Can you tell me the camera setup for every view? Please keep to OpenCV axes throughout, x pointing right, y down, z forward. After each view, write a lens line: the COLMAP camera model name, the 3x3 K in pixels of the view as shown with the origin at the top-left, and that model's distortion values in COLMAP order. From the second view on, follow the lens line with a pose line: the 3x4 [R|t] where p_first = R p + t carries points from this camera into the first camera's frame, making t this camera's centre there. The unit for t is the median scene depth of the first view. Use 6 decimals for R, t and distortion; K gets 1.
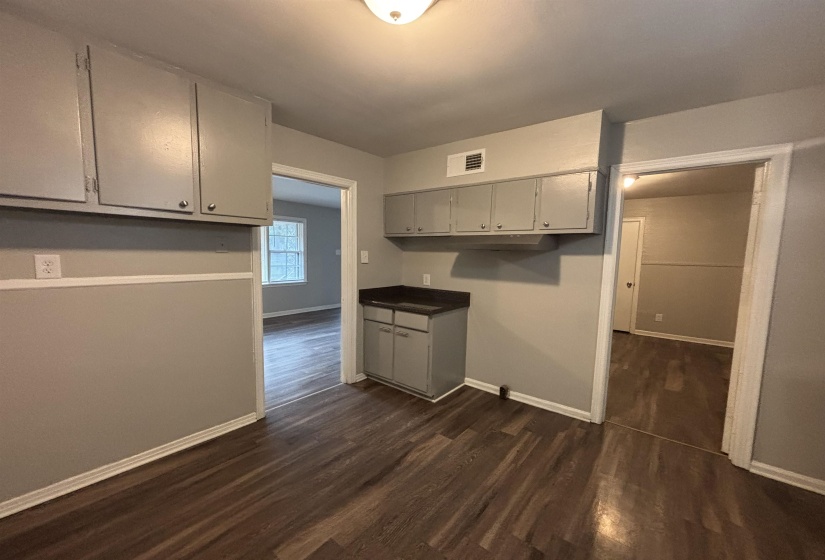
lens RADIAL K [[326.2, 0, 415.1], [0, 326.2, 285.6], [0, 0, 1]] dist [0.000573, -0.000069]
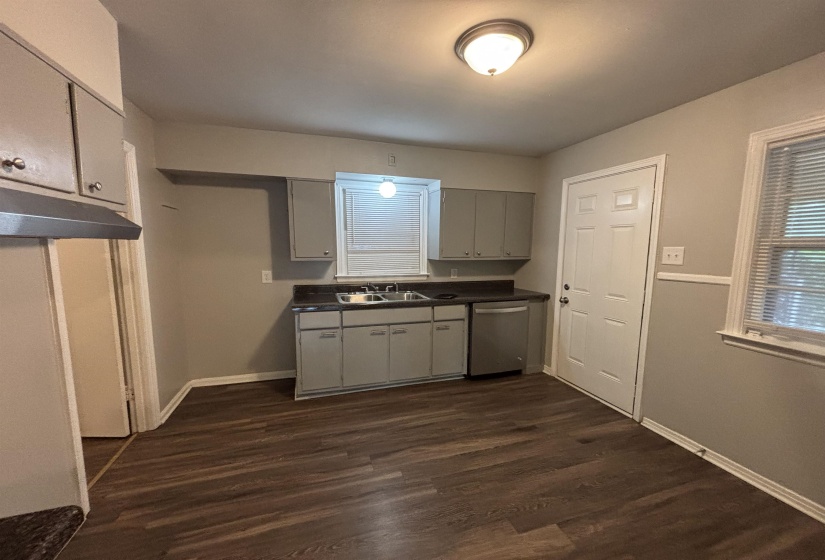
lens RADIAL K [[326.2, 0, 415.1], [0, 326.2, 285.6], [0, 0, 1]] dist [0.000573, -0.000069]
pose [[-0.832413, -0.090998, 0.546634, -0.370927], [0.036173, 0.975399, 0.217459, -0.160822], [-0.552974, 0.200789, -0.808643, 1.445850]]
